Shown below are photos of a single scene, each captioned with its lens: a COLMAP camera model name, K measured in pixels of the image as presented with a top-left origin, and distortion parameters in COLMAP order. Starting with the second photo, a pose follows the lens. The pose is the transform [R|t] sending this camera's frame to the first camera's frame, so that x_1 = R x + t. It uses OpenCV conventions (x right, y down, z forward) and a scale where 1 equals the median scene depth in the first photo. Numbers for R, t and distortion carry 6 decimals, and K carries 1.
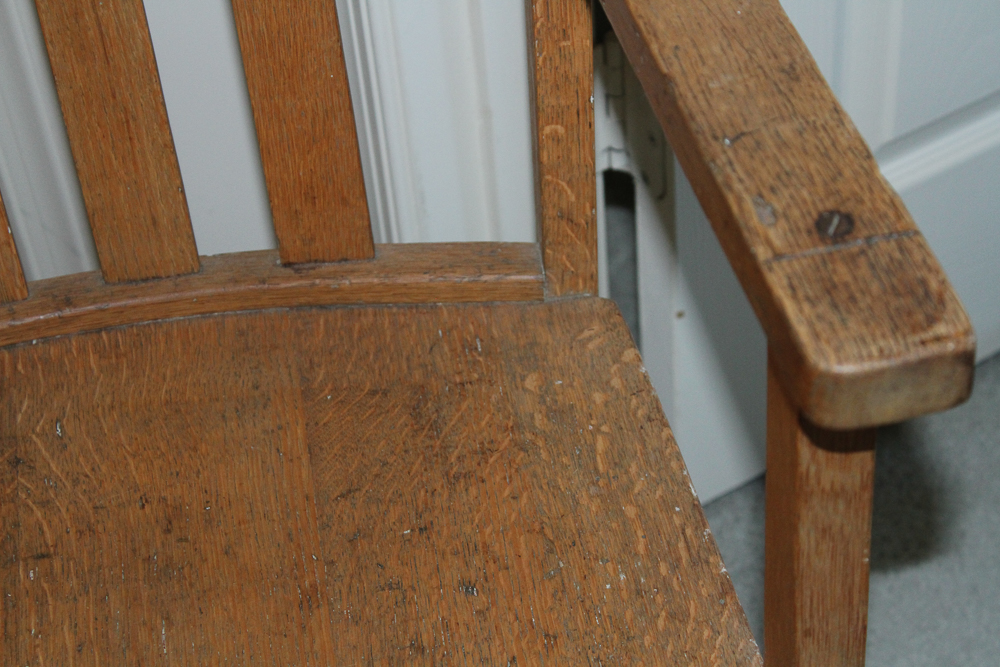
lens RADIAL K [[2392.7, 0, 503.6], [0, 2392.7, 325.9], [0, 0, 1]] dist [0.076552, 0.000000]
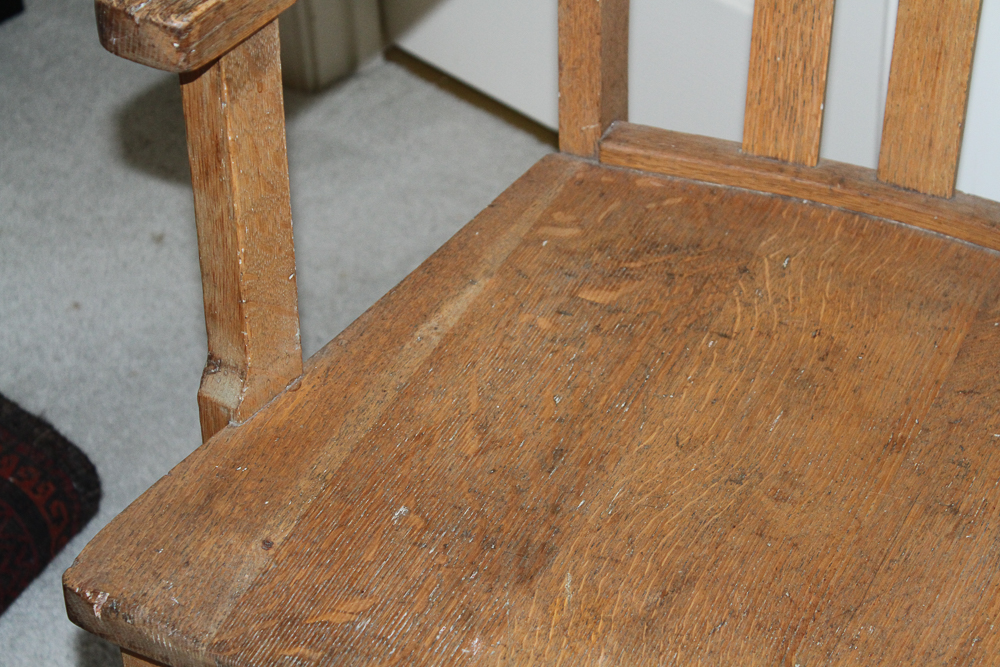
lens RADIAL K [[2392.7, 0, 497.4], [0, 2392.7, 348.6], [0, 0, 1]] dist [0.076552, 0.000000]
pose [[0.826448, 0.391245, -0.404860, 0.224984], [-0.418818, 0.907796, 0.022326, 0.126220], [0.376265, 0.151111, 0.914106, -0.197091]]
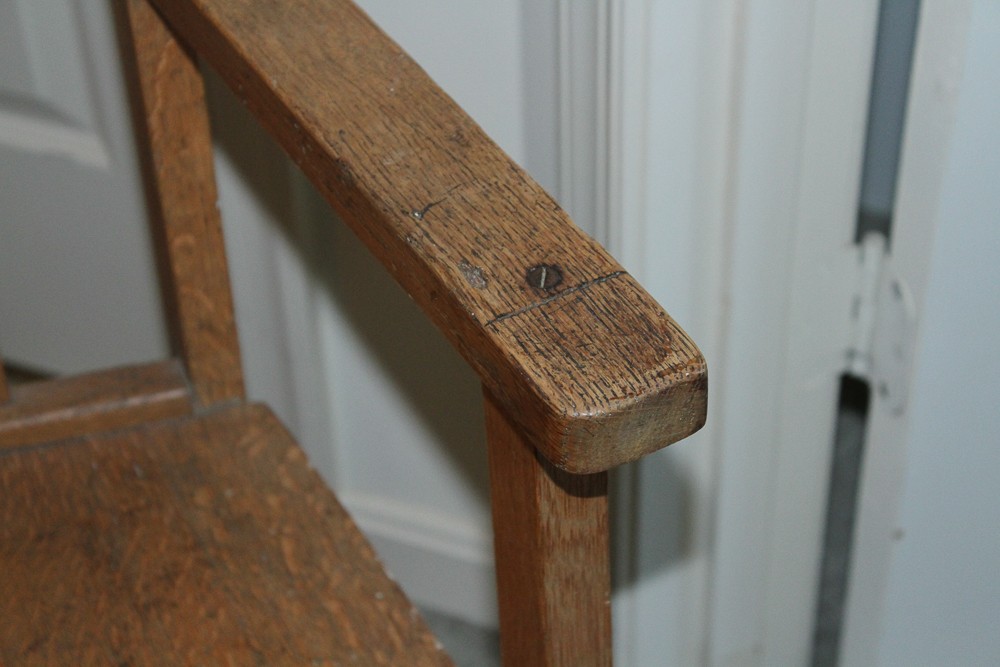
lens RADIAL K [[2392.7, 0, 506.1], [0, 2392.7, 332.2], [0, 0, 1]] dist [0.076552, 0.000000]
pose [[0.962094, -0.161091, 0.220057, -0.078087], [0.170439, 0.985075, -0.024048, 0.001661], [-0.212898, 0.060643, 0.975191, 0.011967]]
